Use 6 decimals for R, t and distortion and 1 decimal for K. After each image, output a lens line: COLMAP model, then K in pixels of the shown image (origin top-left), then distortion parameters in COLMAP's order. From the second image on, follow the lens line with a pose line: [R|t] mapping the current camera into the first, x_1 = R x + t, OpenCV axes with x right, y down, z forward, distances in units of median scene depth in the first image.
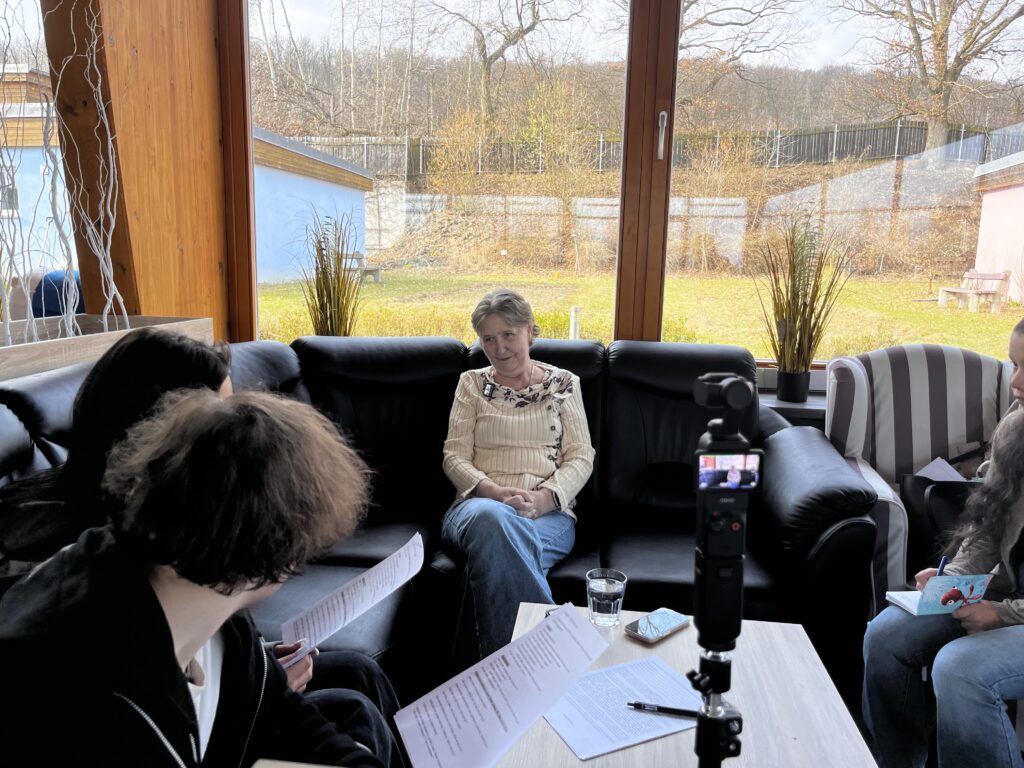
lens RADIAL K [[757.6, 0, 512.0], [0, 757.6, 384.0], [0, 0, 1]] dist [0.009166, -0.009101]
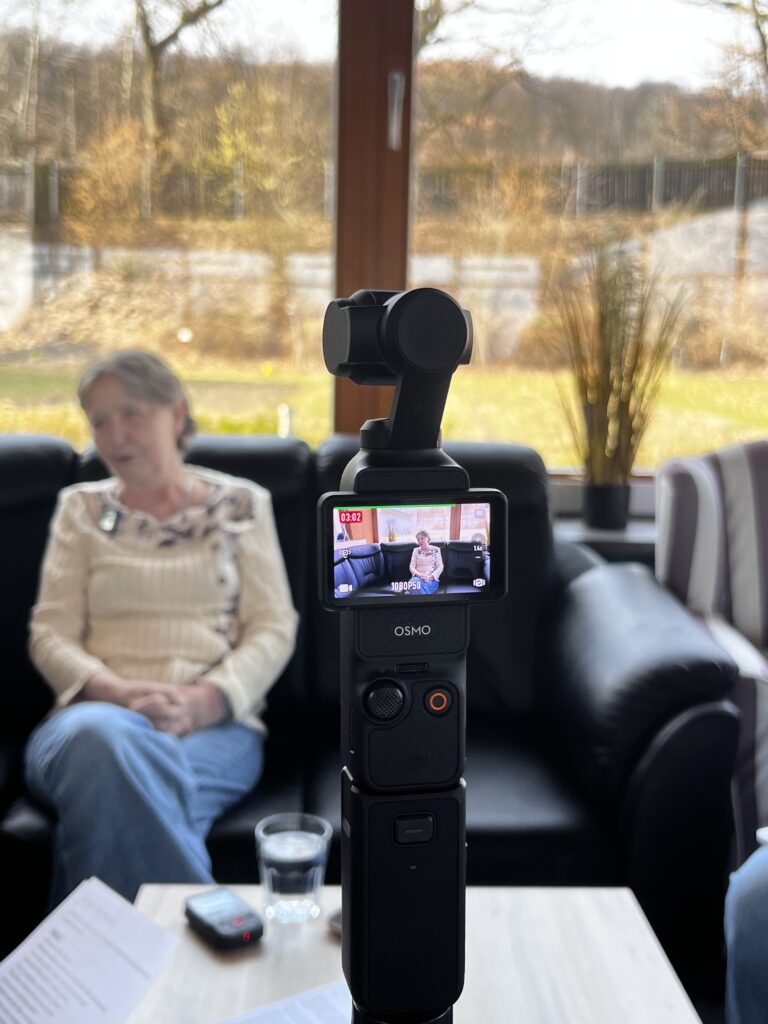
lens RADIAL K [[1126.7, 0, 384.0], [0, 1126.7, 512.0], [0, 0, 1]] dist [0.003171, -0.009978]
pose [[0.987517, -0.020891, 0.156118, 0.041894], [0.024193, 0.999521, -0.019280, 0.023875], [-0.155640, 0.022816, 0.987550, 0.104274]]
